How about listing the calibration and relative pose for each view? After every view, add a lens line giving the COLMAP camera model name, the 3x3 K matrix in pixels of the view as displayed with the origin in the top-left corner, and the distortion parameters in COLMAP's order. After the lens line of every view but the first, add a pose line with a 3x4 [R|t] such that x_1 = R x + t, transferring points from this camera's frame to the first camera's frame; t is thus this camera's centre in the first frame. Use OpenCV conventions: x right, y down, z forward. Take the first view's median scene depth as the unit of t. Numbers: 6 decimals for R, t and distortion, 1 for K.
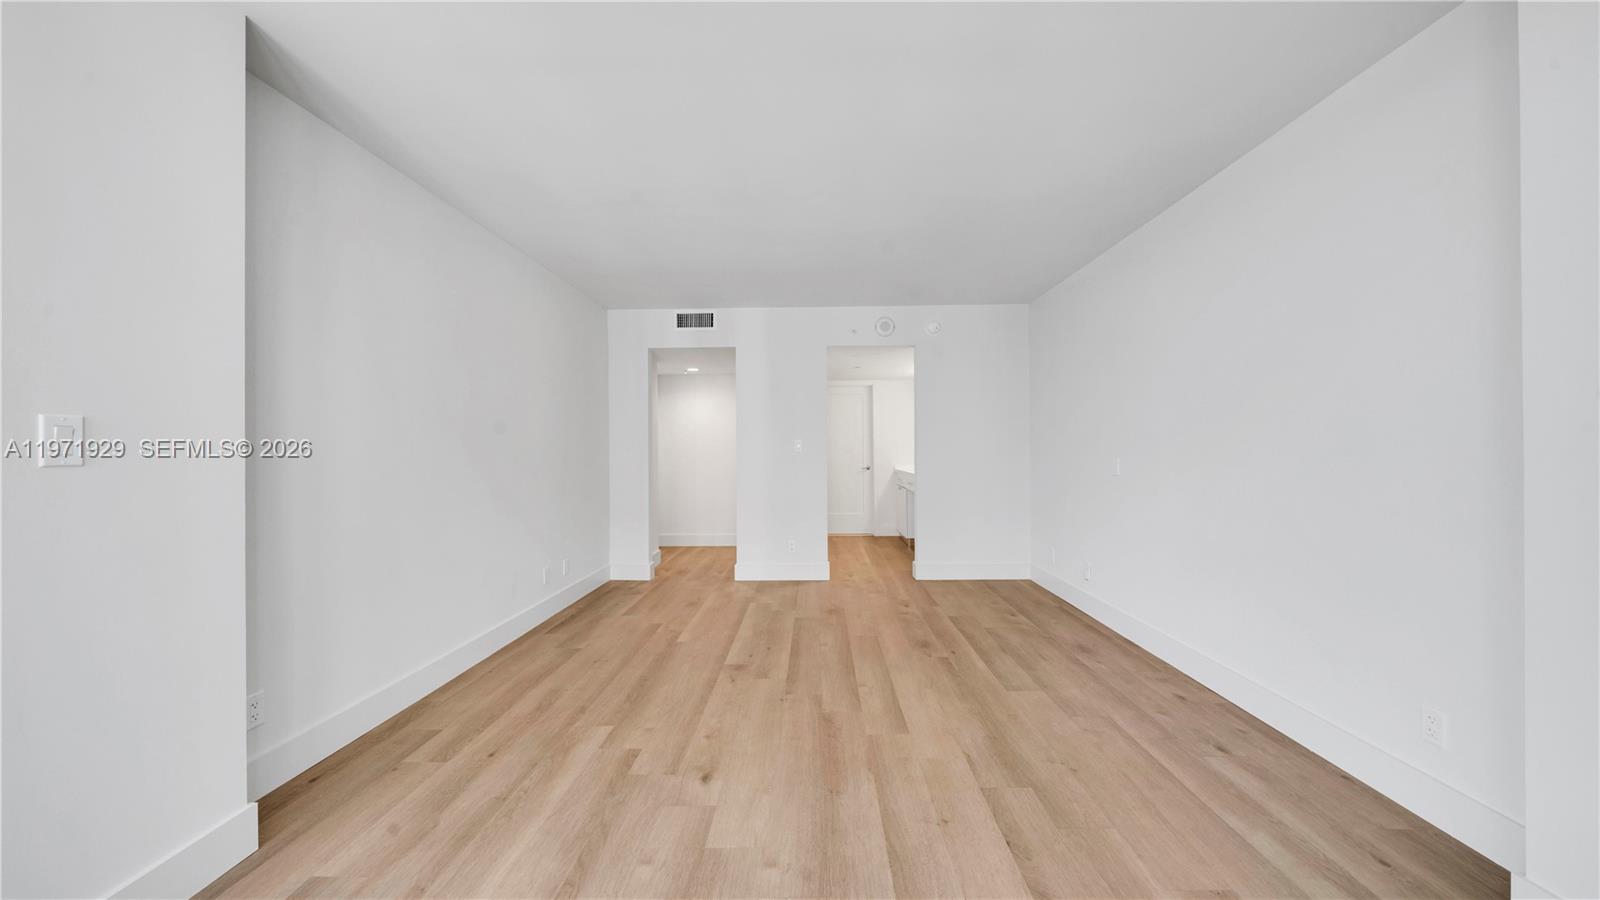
lens RADIAL K [[644.4, 0, 800.4], [0, 644.4, 452.1], [0, 0, 1]] dist [0.000297, -0.000562]
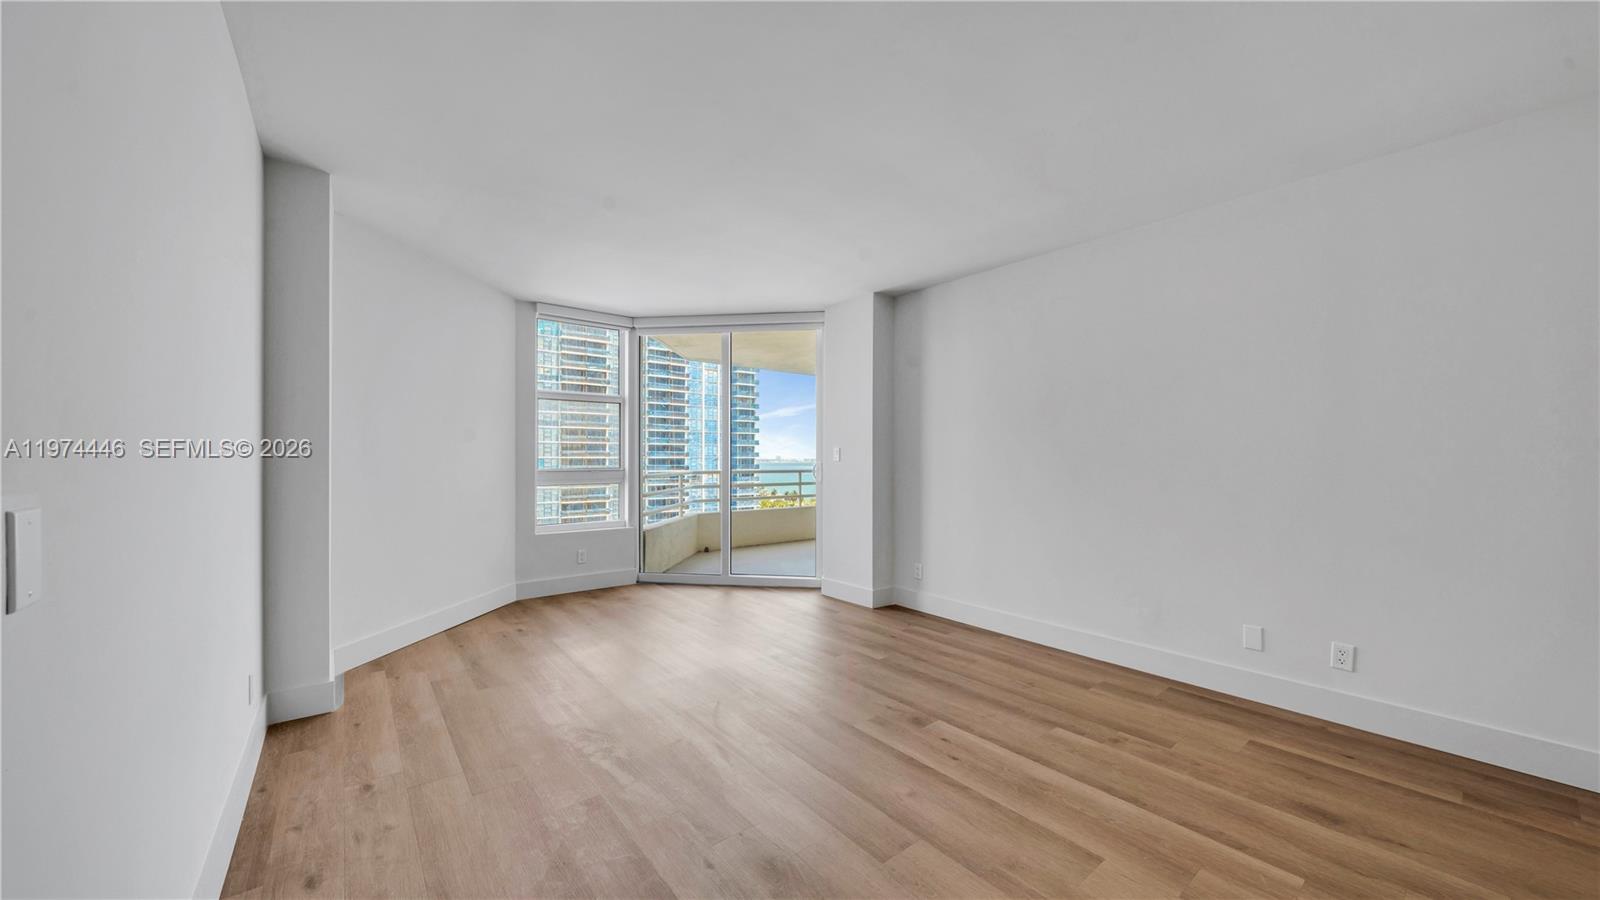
lens RADIAL K [[644.4, 0, 807.1], [0, 644.4, 454.7], [0, 0, 1]] dist [0.000297, -0.000562]
pose [[-0.797702, 0.001679, -0.603049, 0.582689], [0.000540, 0.999998, 0.002071, -0.017081], [0.603051, 0.001326, -0.797701, 1.749552]]
